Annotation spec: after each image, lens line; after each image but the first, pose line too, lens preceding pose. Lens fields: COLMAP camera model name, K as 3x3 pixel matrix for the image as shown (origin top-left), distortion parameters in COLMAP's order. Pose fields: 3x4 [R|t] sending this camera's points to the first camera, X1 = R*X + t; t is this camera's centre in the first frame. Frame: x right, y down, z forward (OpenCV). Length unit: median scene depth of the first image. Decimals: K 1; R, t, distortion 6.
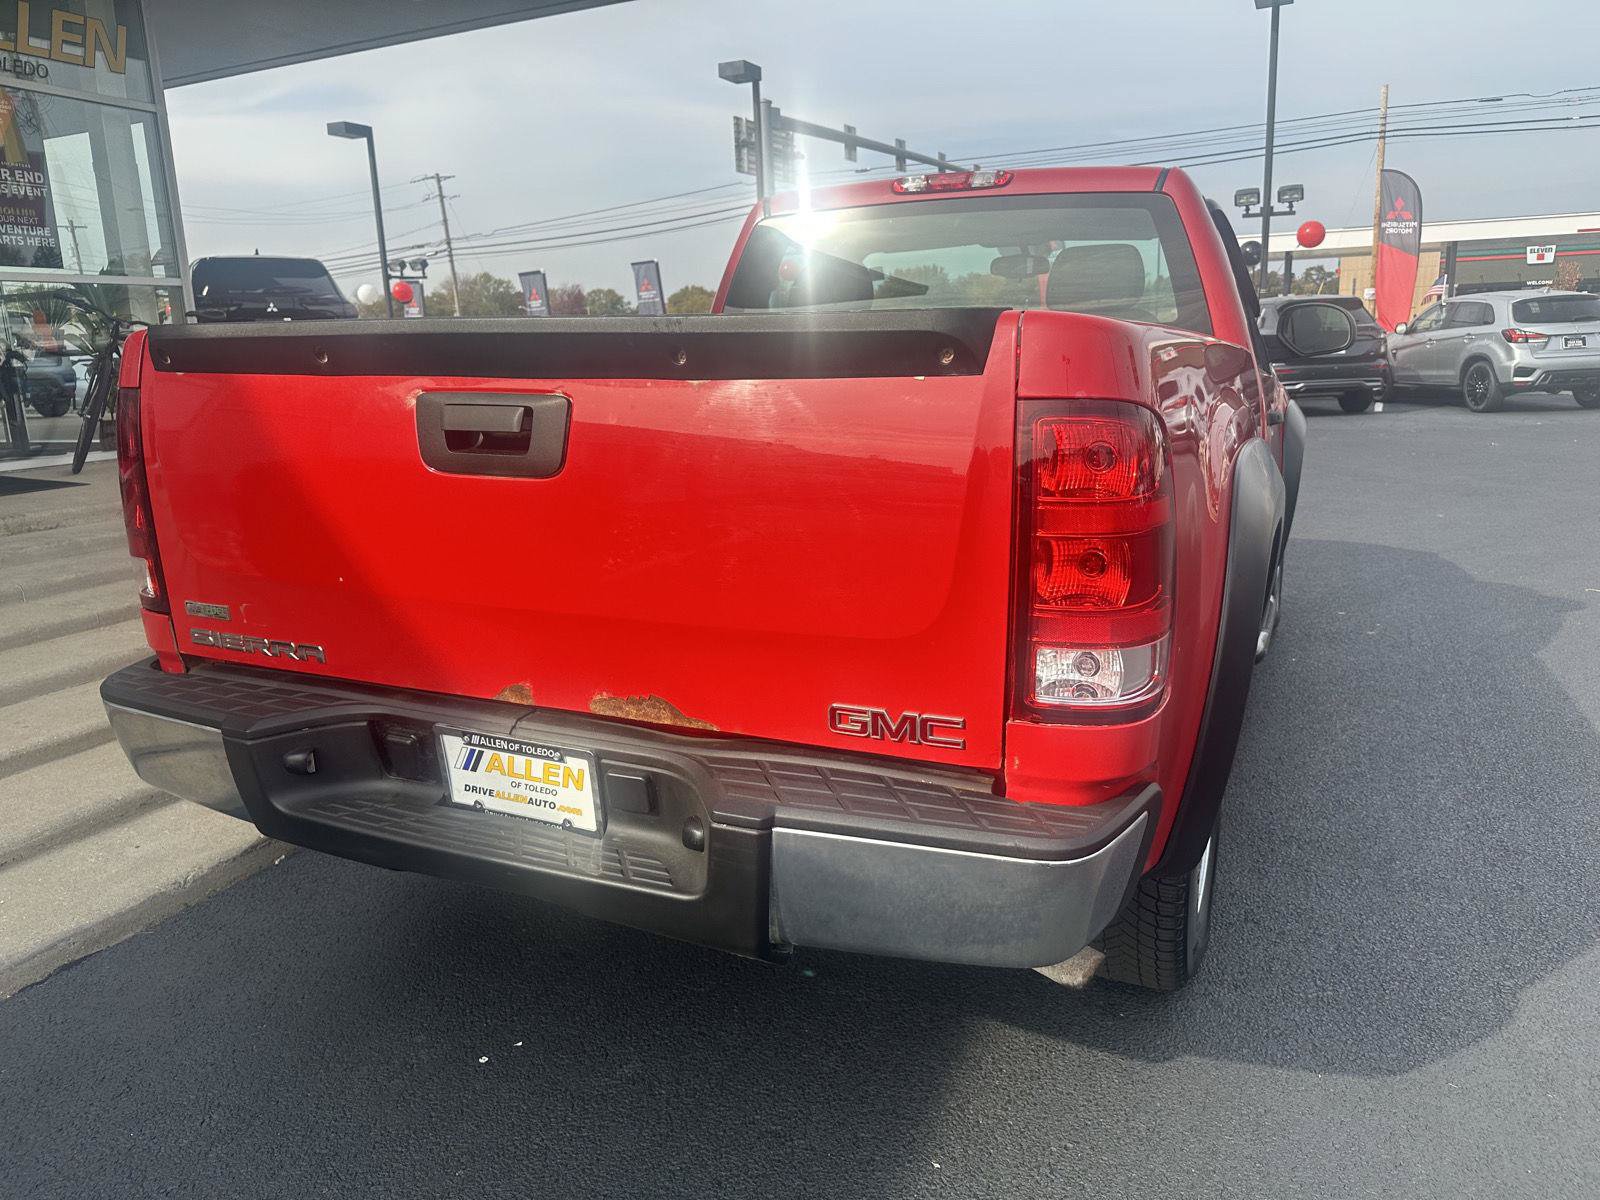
lens RADIAL K [[1151.3, 0, 808.7], [0, 1151.3, 593.6], [0, 0, 1]] dist [0.025530, -0.024323]
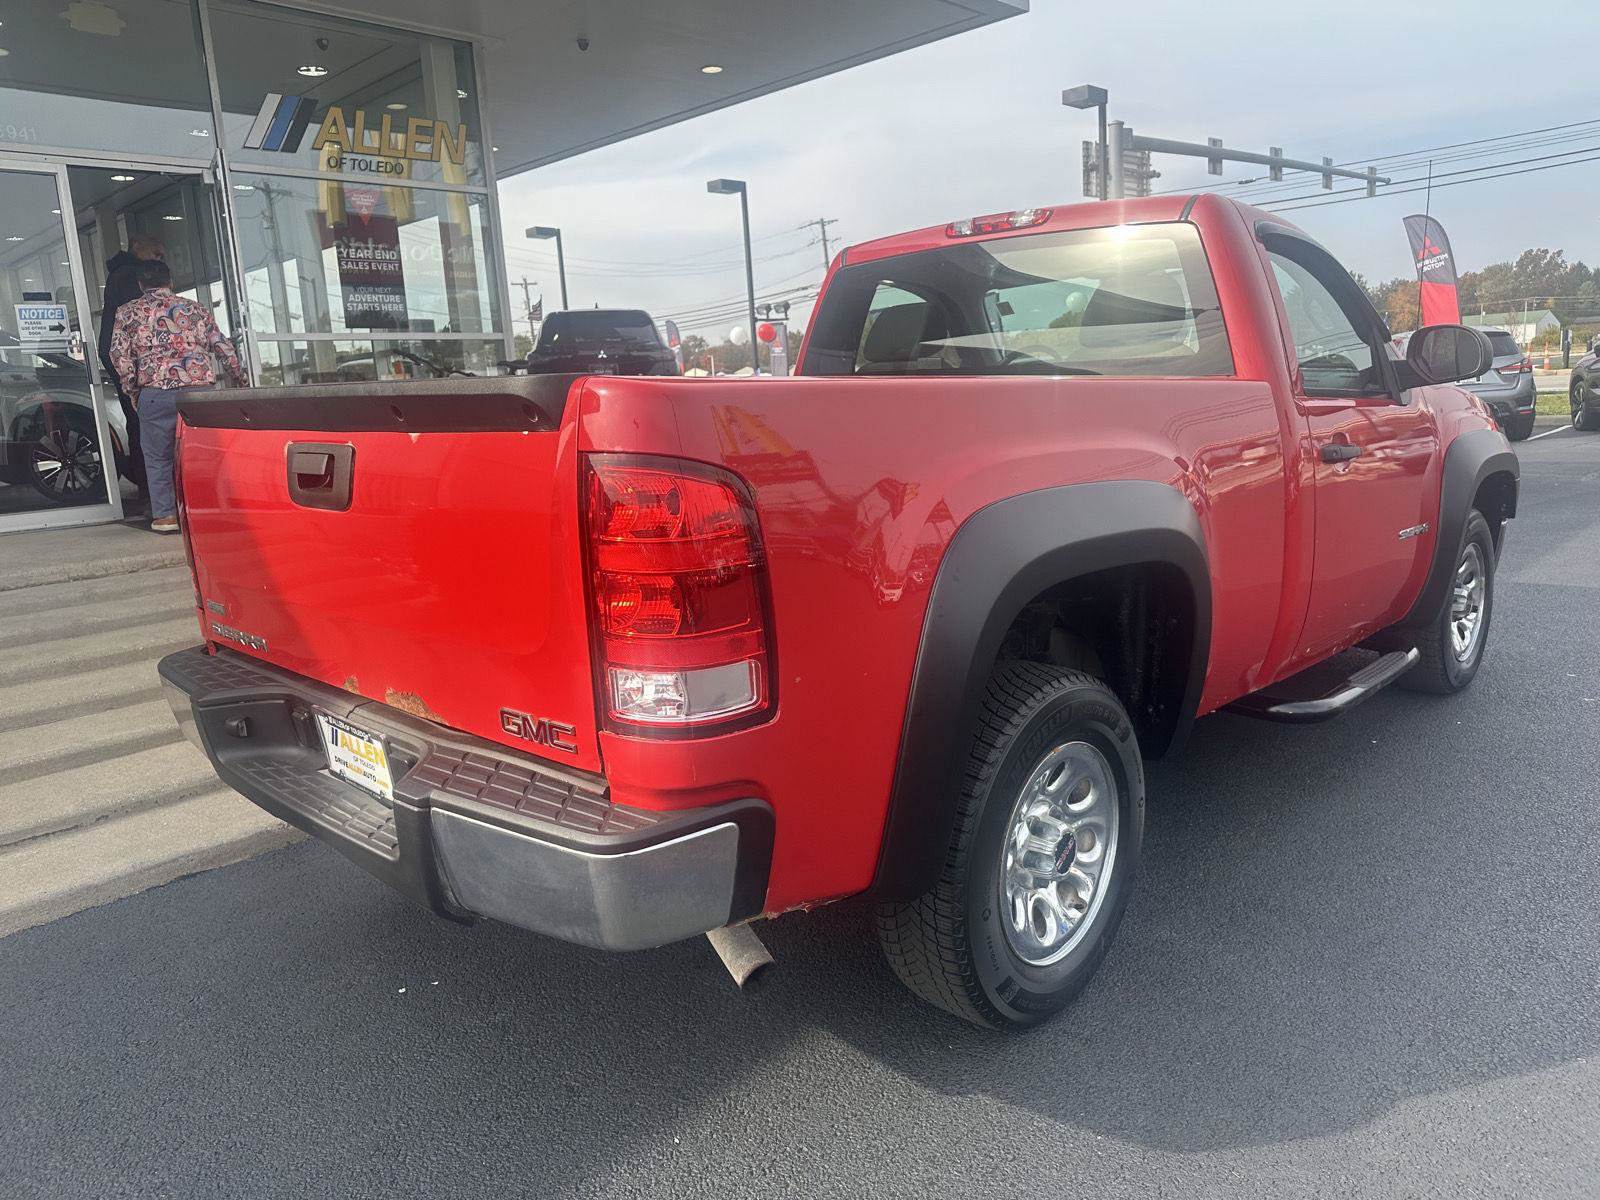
lens RADIAL K [[1145.3, 0, 800.0], [0, 1145.3, 600.0], [0, 0, 1]] dist [0.026109, -0.035260]
pose [[0.942940, 0.041002, -0.330428, 0.152014], [-0.046324, 0.998892, -0.008244, -0.003825], [0.329724, 0.023080, 0.943795, 0.000026]]
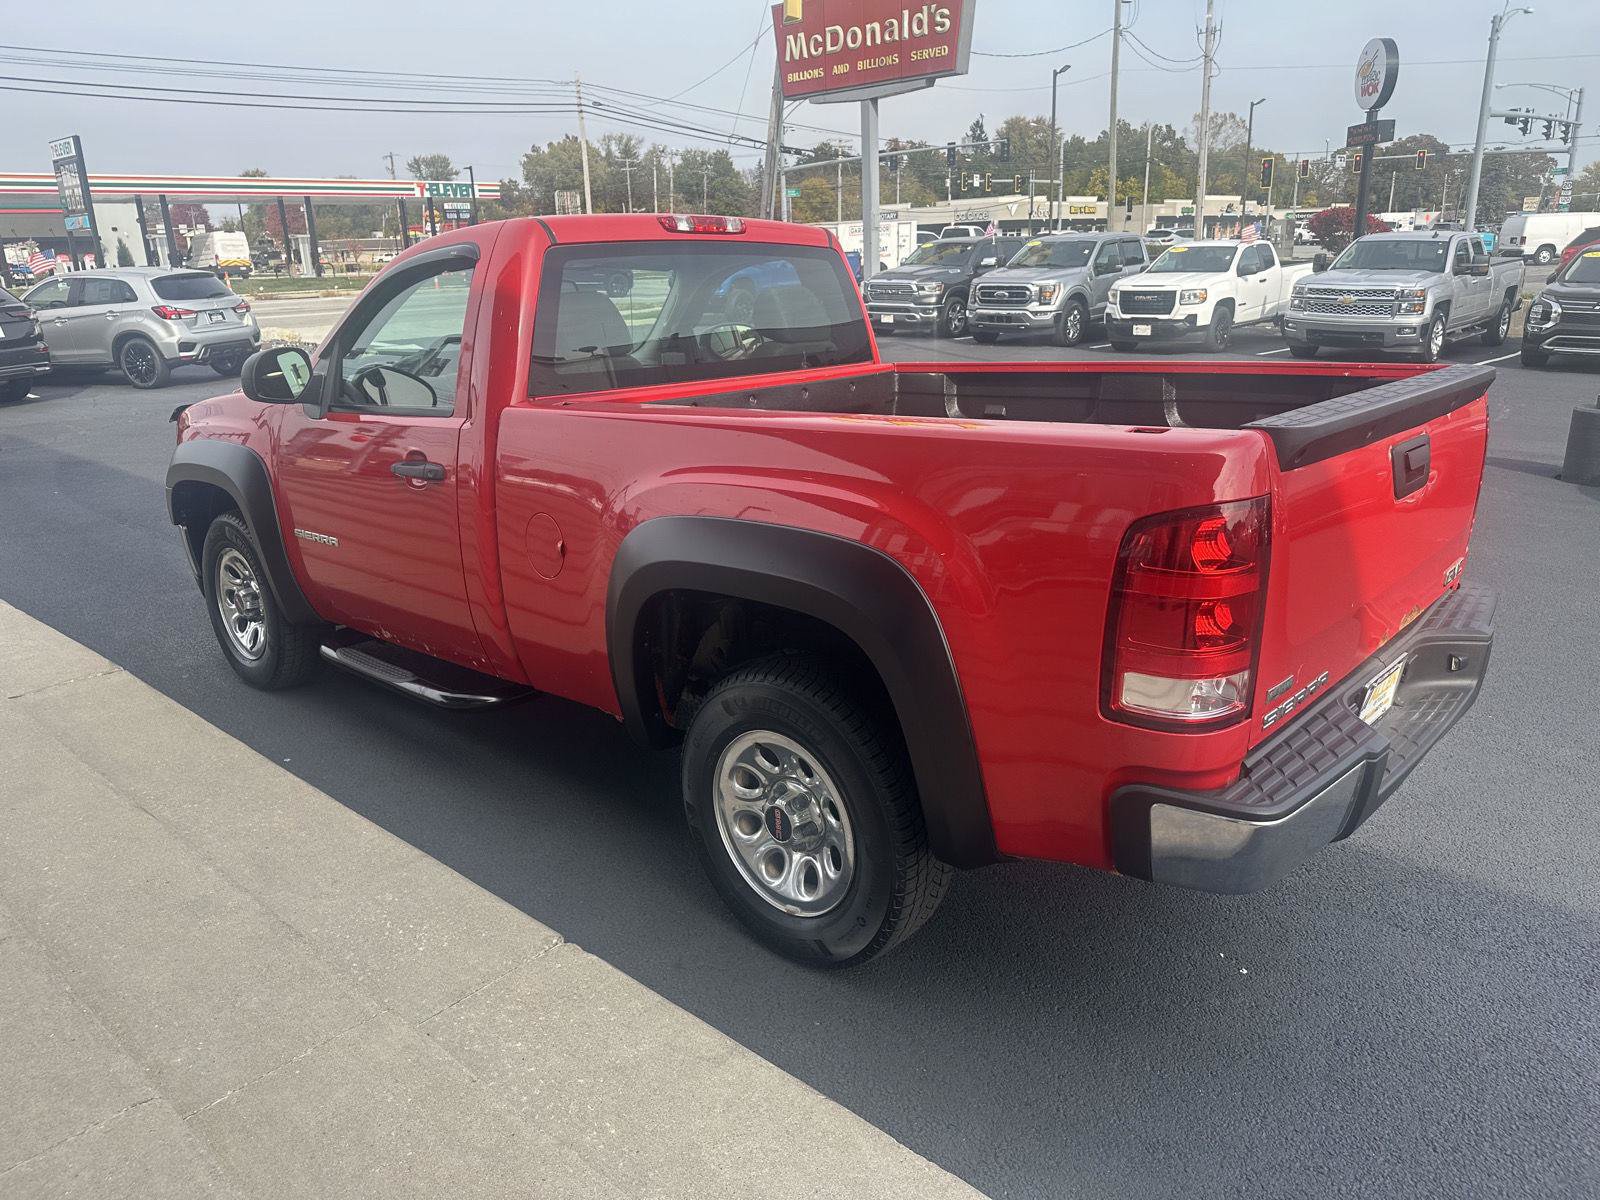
lens RADIAL K [[1138.7, 0, 808.1], [0, 1138.7, 597.0], [0, 0, 1]] dist [0.126419, -0.189546]
pose [[0.302665, -0.258623, 0.917338, -0.462771], [0.223985, 0.954826, 0.195291, -0.106867], [-0.926404, 0.146362, 0.346919, 0.288656]]
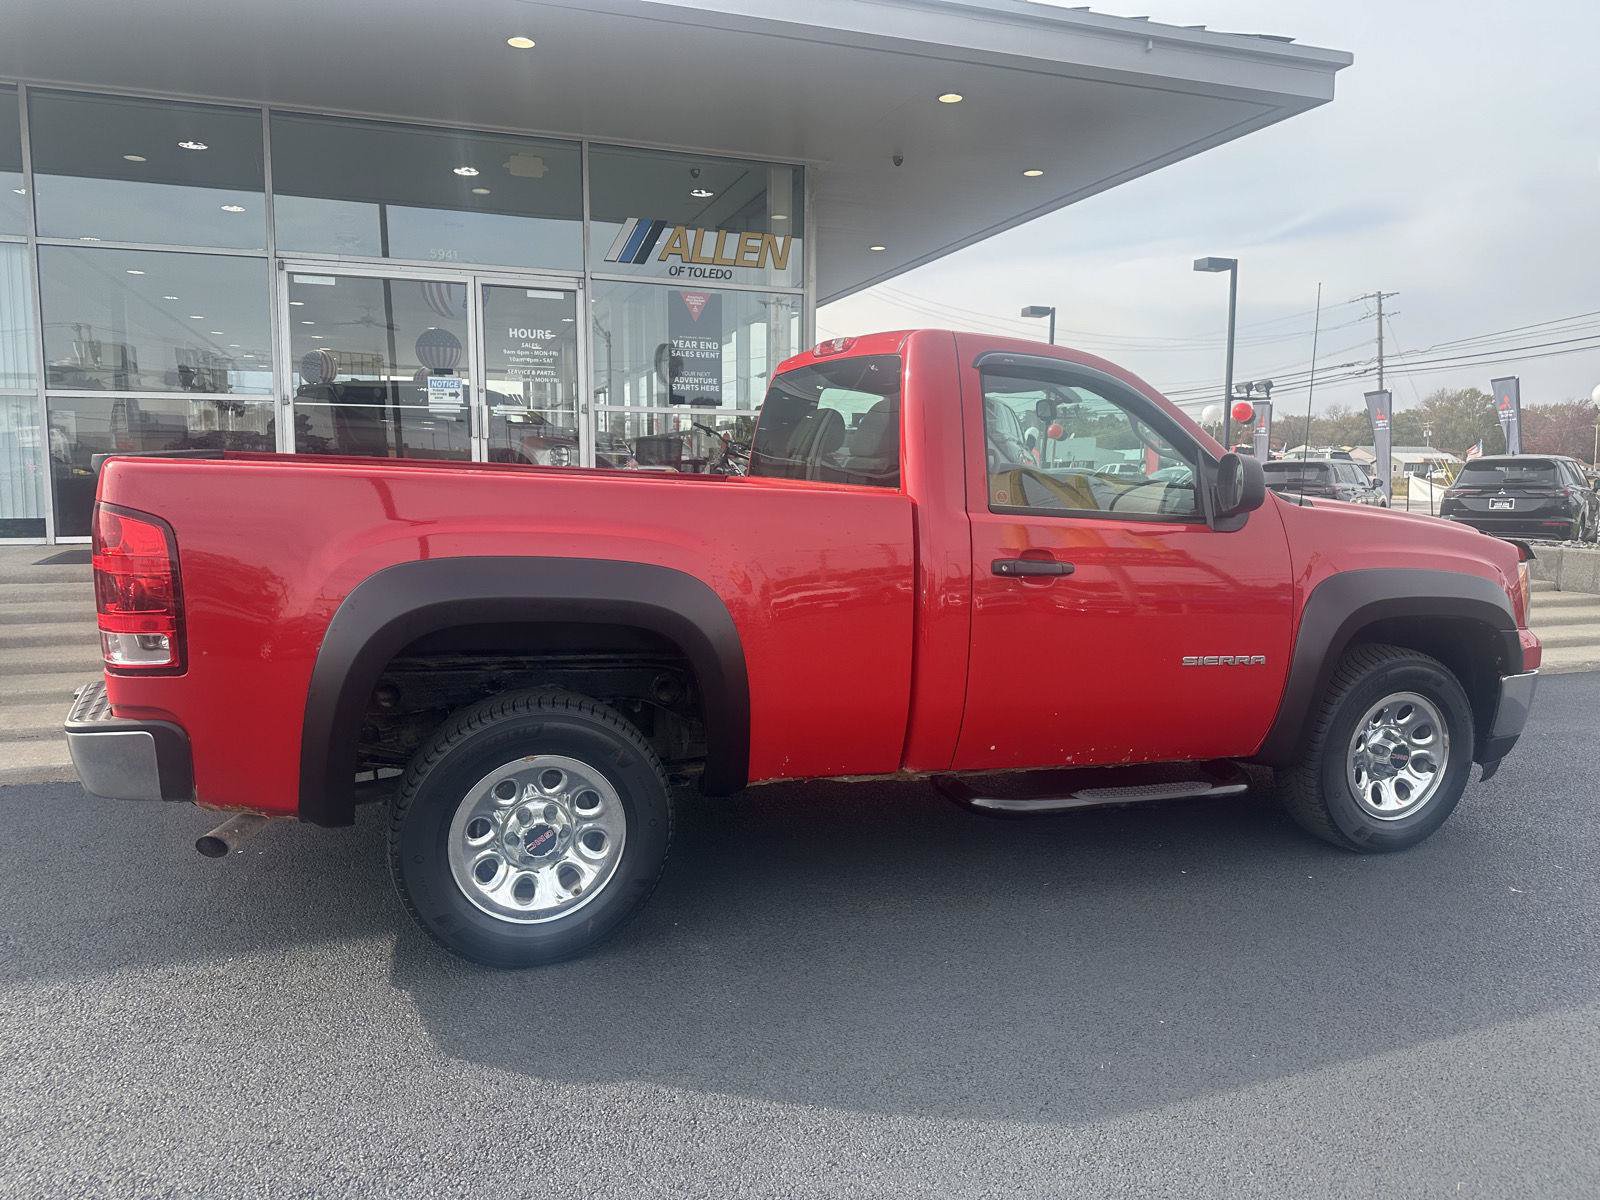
lens RADIAL K [[1138.7, 0, 808.1], [0, 1138.7, 597.0], [0, 0, 1]] dist [0.126419, -0.189546]
pose [[0.687355, 0.119463, -0.716430, 0.486821], [-0.185894, 0.982462, -0.014526, -0.039262], [0.702130, 0.143164, 0.697508, 0.096220]]
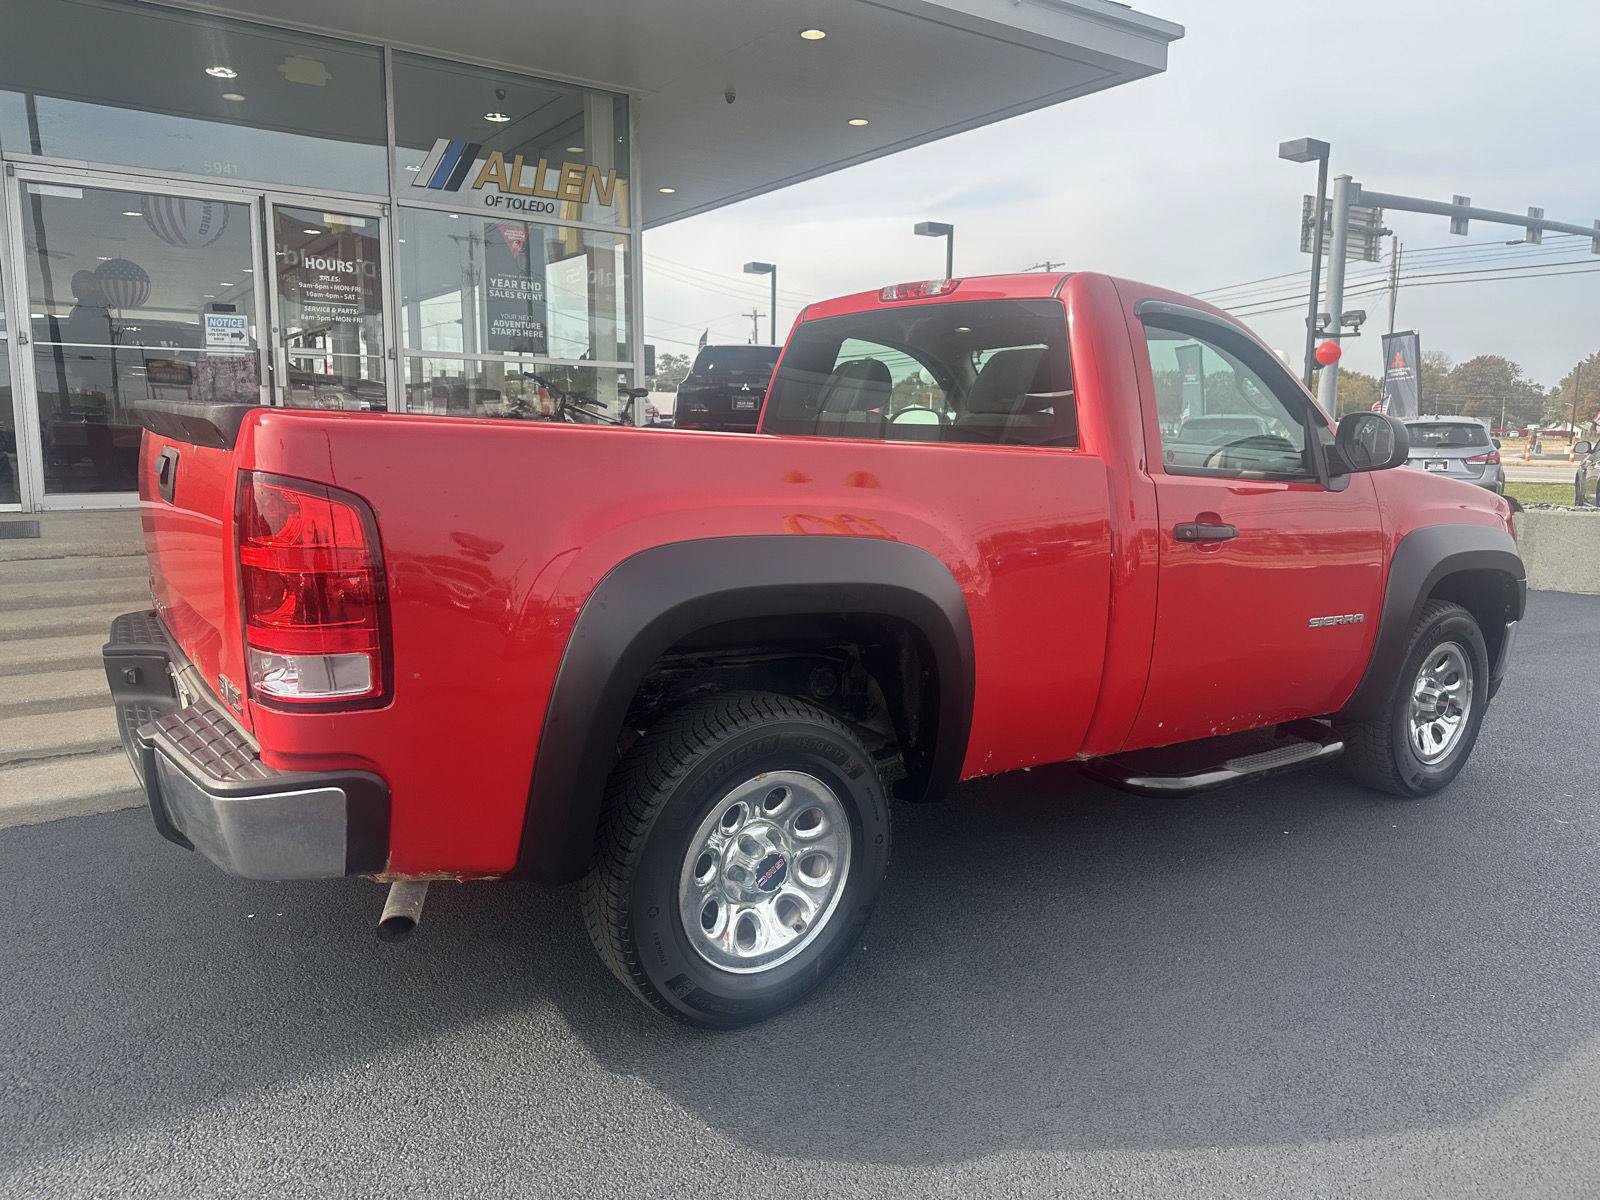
lens RADIAL K [[1142.9, 0, 794.1], [0, 1142.9, 597.7], [0, 0, 1]] dist [0.042897, -0.049346]
pose [[0.854790, 0.119173, -0.505105, 0.295903], [-0.149834, 0.988502, -0.020340, -0.016285], [0.496874, 0.093069, 0.862818, 0.025537]]
